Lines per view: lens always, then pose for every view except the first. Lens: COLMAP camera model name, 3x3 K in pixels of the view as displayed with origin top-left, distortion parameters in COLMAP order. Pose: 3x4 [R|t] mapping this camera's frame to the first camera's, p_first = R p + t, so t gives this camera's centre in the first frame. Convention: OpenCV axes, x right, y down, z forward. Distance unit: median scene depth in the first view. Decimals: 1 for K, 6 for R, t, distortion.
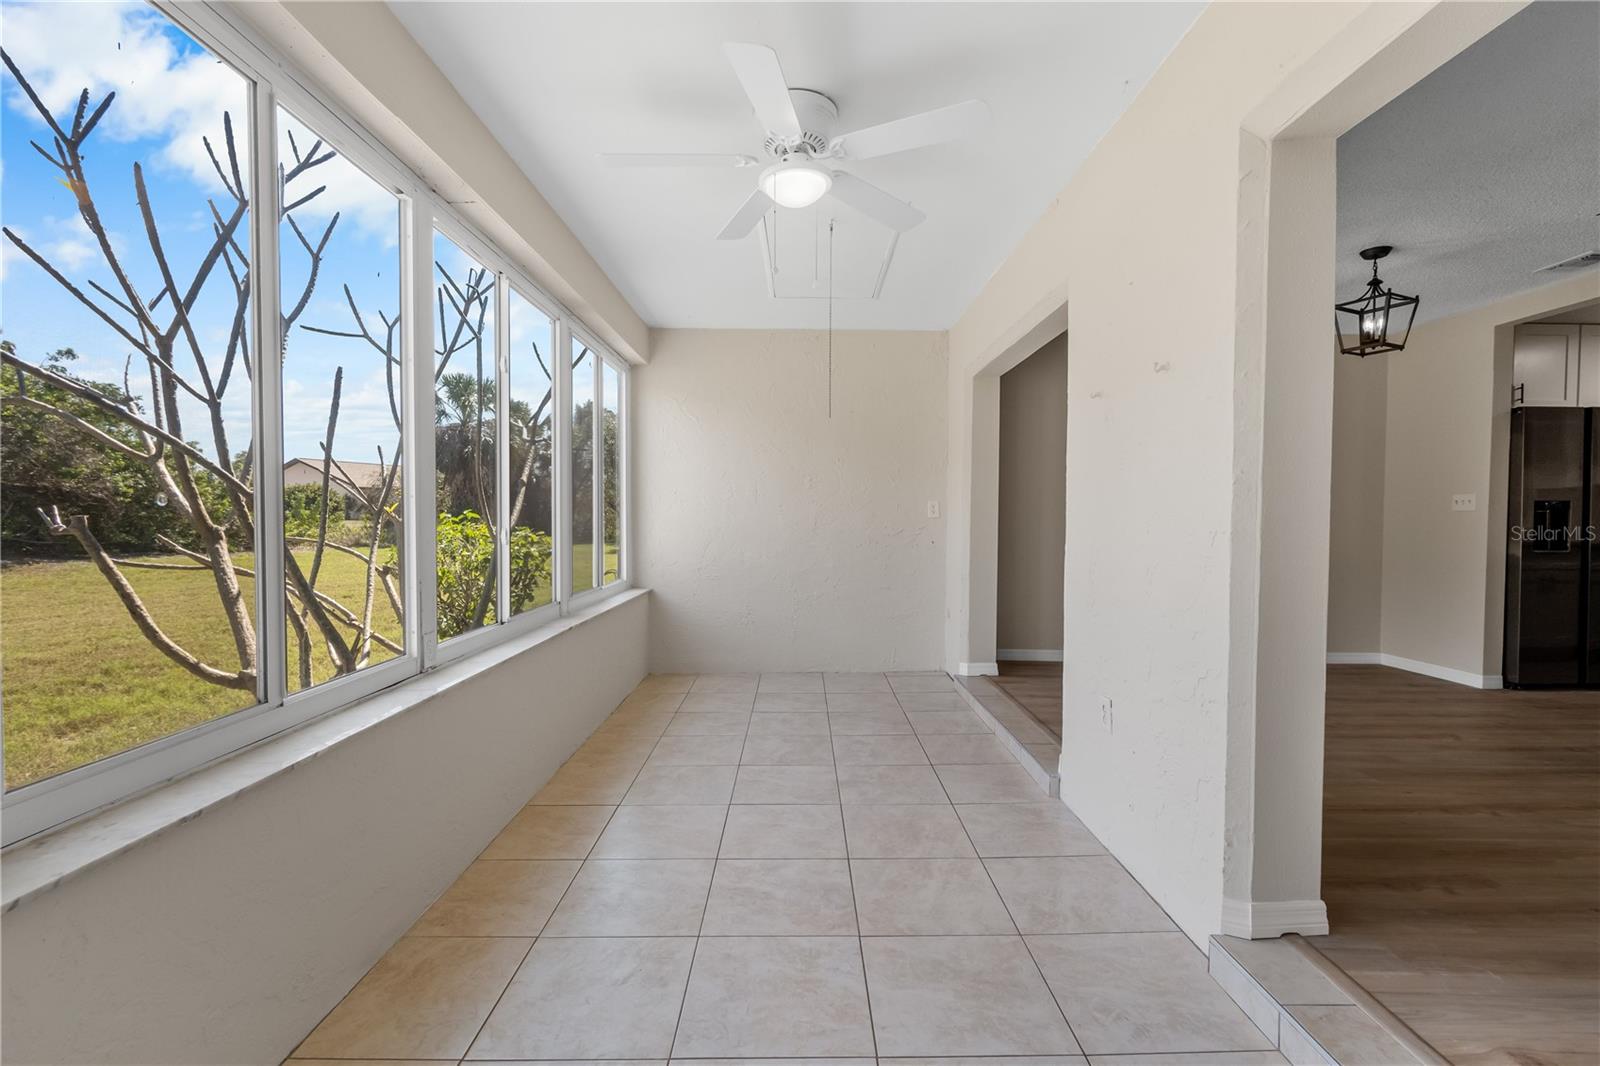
lens RADIAL K [[736.3, 0, 800.0], [0, 736.3, 533.0], [0, 0, 1]] dist [0.000446, -0.000225]
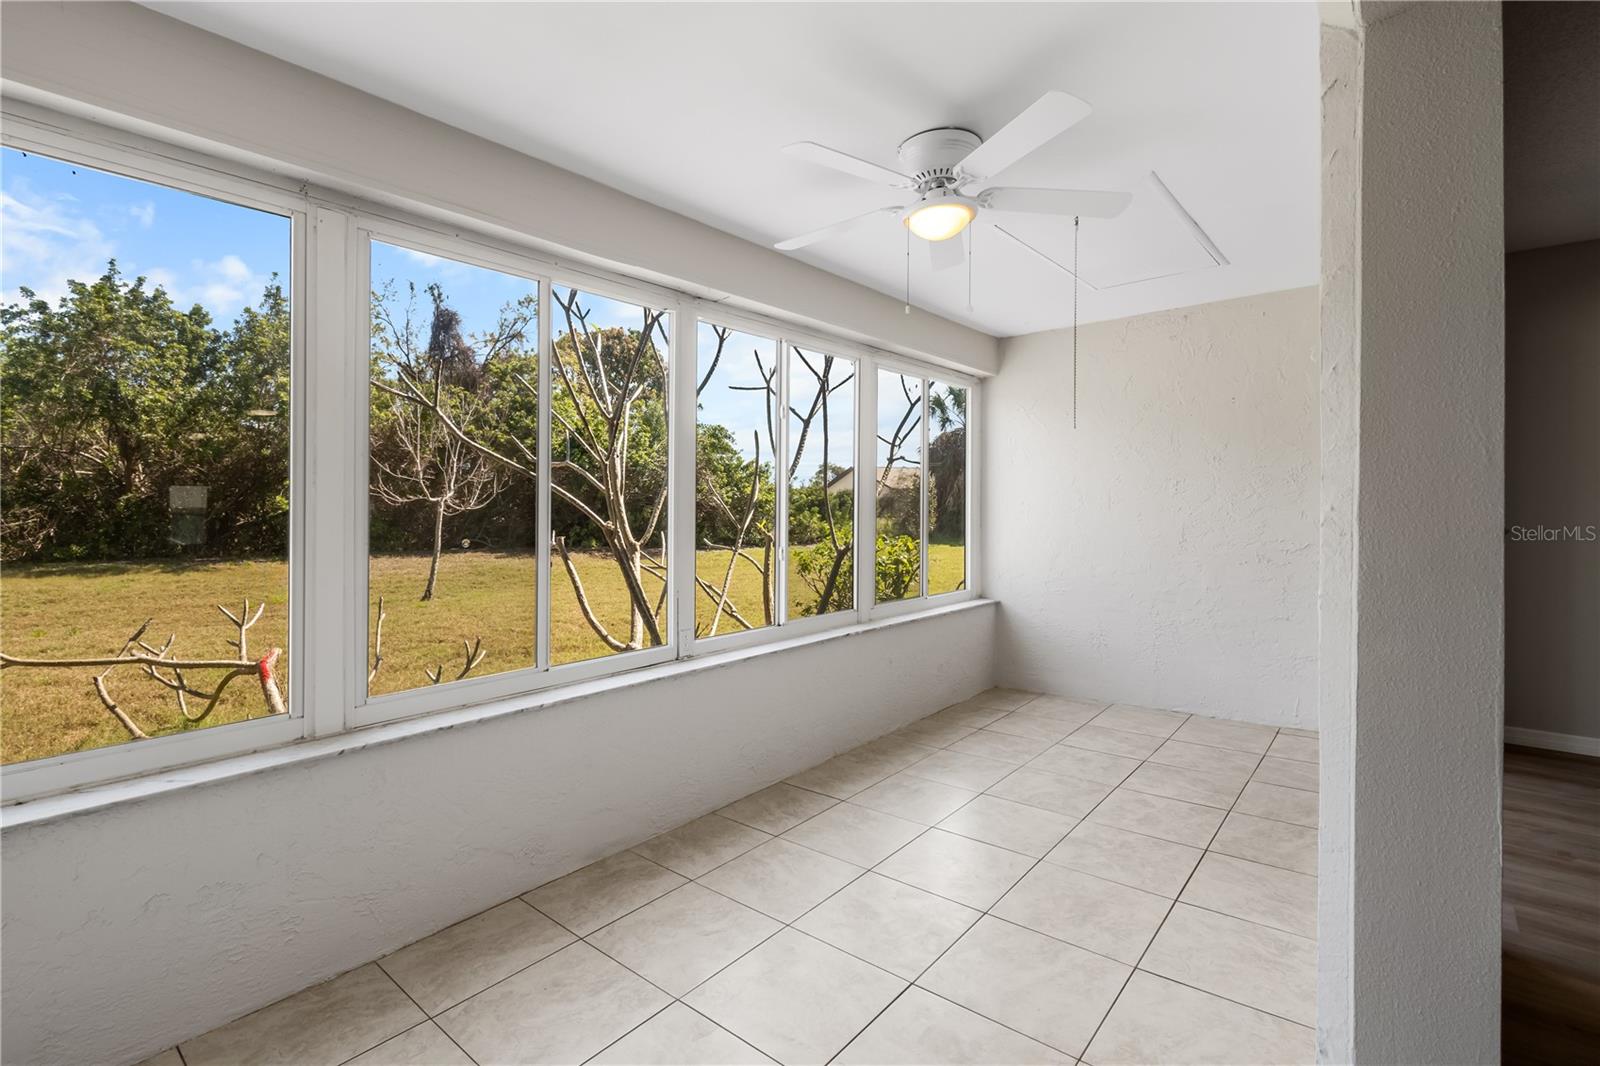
lens RADIAL K [[739.5, 0, 765.4], [0, 739.5, 502.1], [0, 0, 1]] dist [0.004018, 0.000315]
pose [[0.744693, -0.024257, -0.666966, 0.374523], [0.001815, 0.999409, -0.034321, -0.037004], [0.667405, 0.024348, 0.744297, 0.073003]]
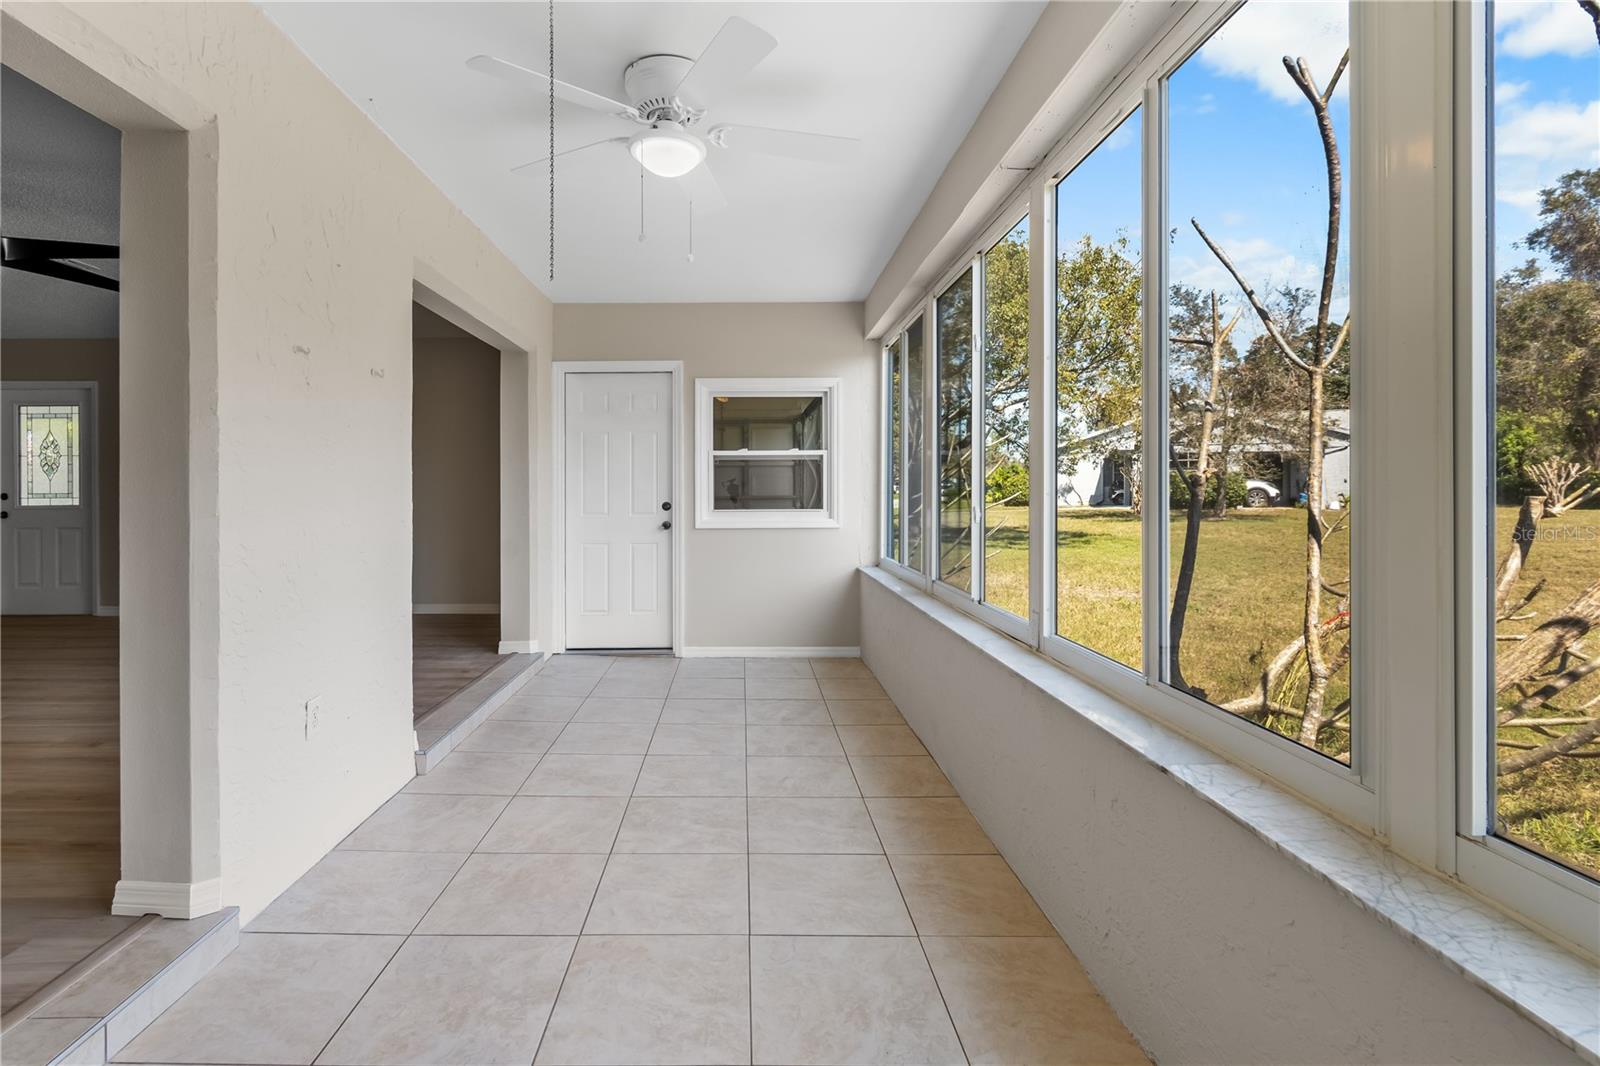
lens RADIAL K [[739.5, 0, 765.4], [0, 739.5, 502.1], [0, 0, 1]] dist [0.004018, 0.000315]
pose [[-0.999463, 0.001139, -0.032739, -0.078936], [-0.000122, 0.999260, 0.038466, -0.038386], [0.032759, 0.038450, -0.998723, 1.462626]]
